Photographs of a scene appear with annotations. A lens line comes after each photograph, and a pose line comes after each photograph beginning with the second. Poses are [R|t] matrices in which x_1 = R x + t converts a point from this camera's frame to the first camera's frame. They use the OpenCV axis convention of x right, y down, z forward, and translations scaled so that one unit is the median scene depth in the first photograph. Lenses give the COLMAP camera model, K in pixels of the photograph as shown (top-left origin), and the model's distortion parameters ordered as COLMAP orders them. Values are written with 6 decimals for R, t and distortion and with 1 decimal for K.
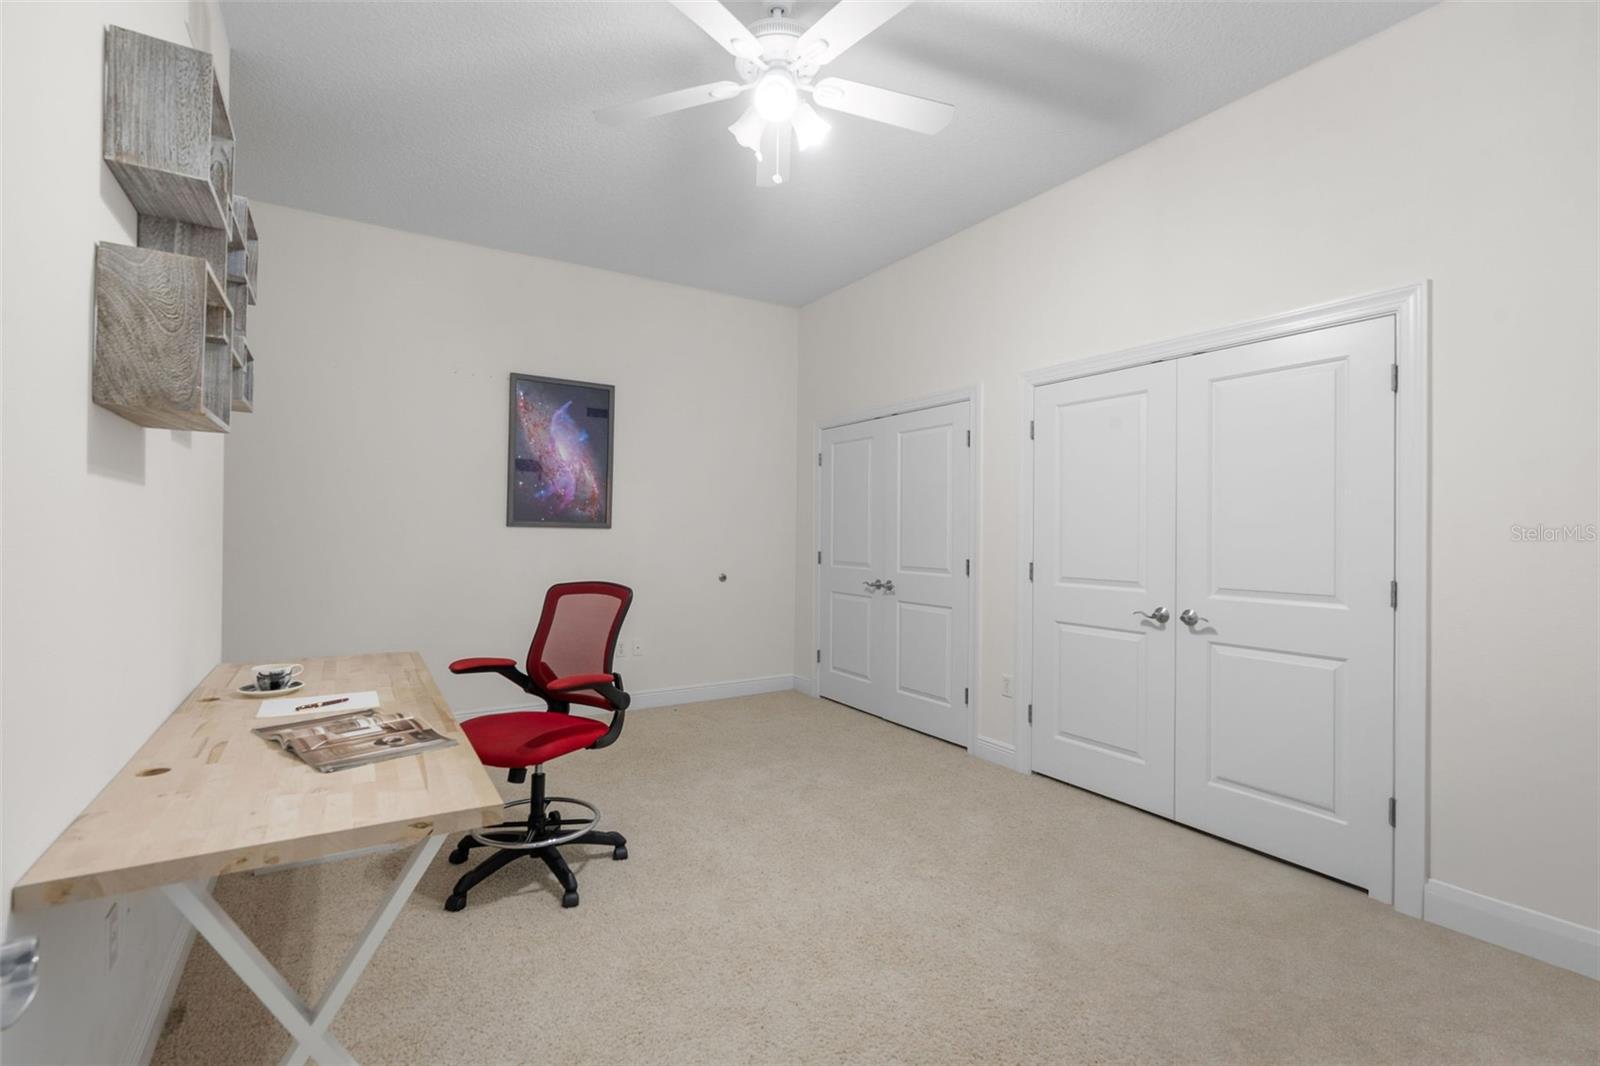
lens RADIAL K [[720.6, 0, 800.0], [0, 720.6, 533.0], [0, 0, 1]] dist [-0.002122, -0.000128]
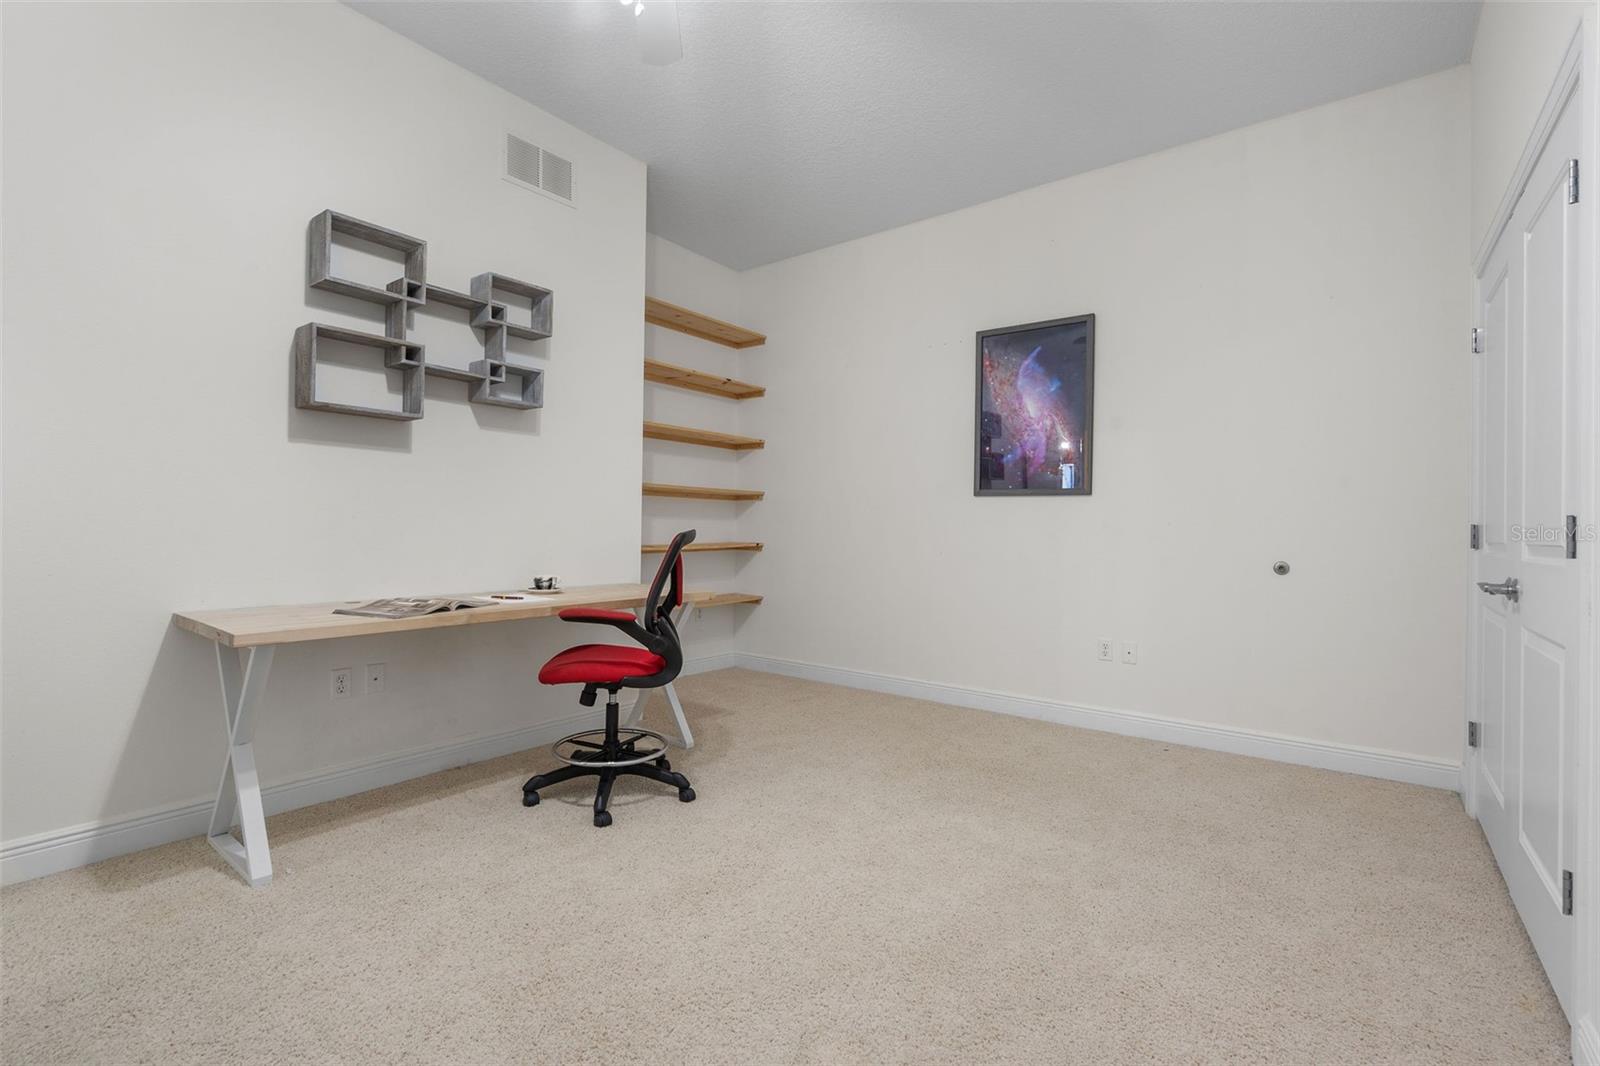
lens RADIAL K [[720.6, 0, 800.0], [0, 720.6, 533.0], [0, 0, 1]] dist [-0.002122, -0.000128]
pose [[0.343915, 0.006944, -0.938975, 0.390721], [-0.001279, 0.999975, 0.006927, 0.032373], [0.939000, -0.001181, 0.343916, 0.444652]]
